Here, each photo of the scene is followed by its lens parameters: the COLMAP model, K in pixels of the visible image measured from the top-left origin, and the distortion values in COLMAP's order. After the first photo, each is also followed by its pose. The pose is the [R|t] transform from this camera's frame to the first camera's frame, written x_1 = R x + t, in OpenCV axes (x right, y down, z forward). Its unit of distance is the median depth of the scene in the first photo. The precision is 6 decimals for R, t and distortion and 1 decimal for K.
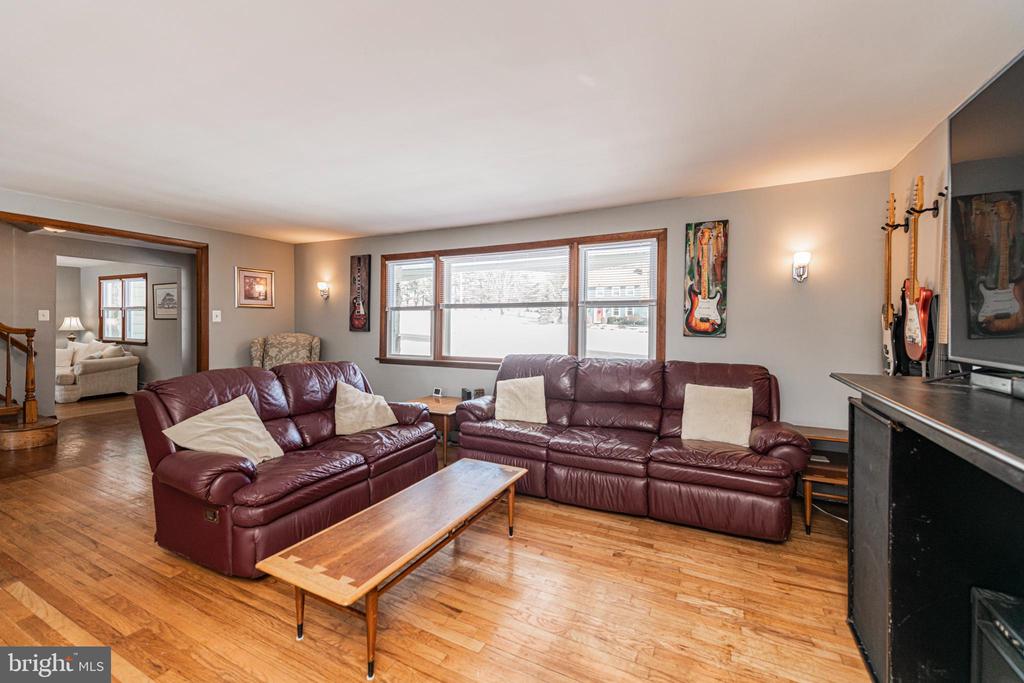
lens RADIAL K [[428.4, 0, 510.3], [0, 428.4, 337.7], [0, 0, 1]] dist [0.000654, 0.000021]
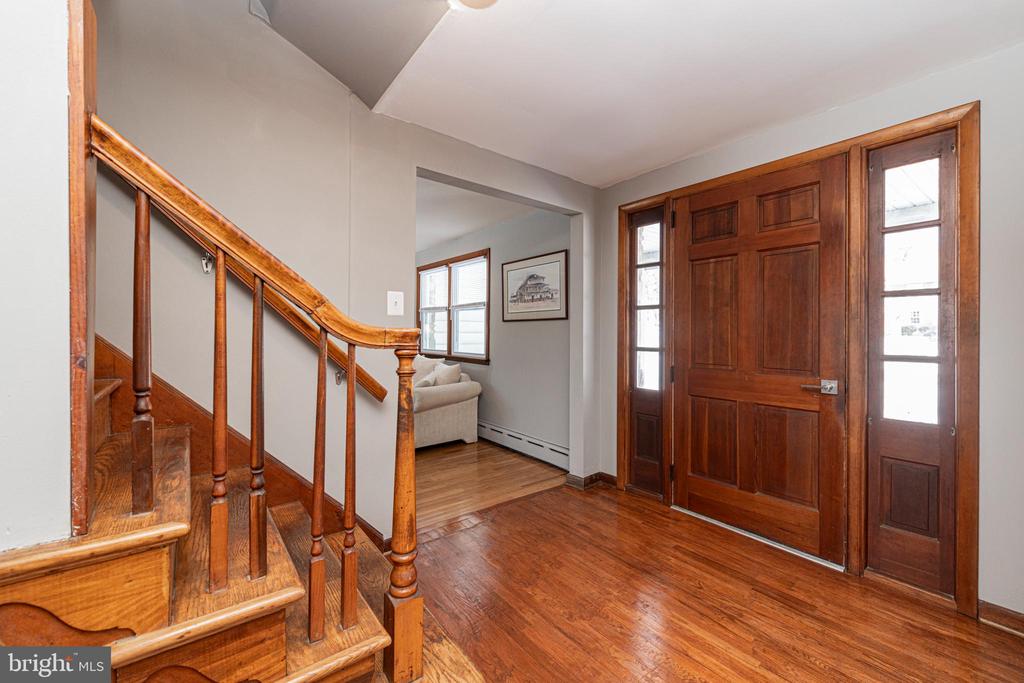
lens RADIAL K [[412.1, 0, 513.0], [0, 412.1, 336.1], [0, 0, 1]] dist [-0.000118, 0.000002]
pose [[0.903151, 0.000549, -0.429322, -0.558640], [-0.010063, 0.999752, -0.019890, -0.011123], [0.429204, 0.022284, 0.902932, 0.474853]]
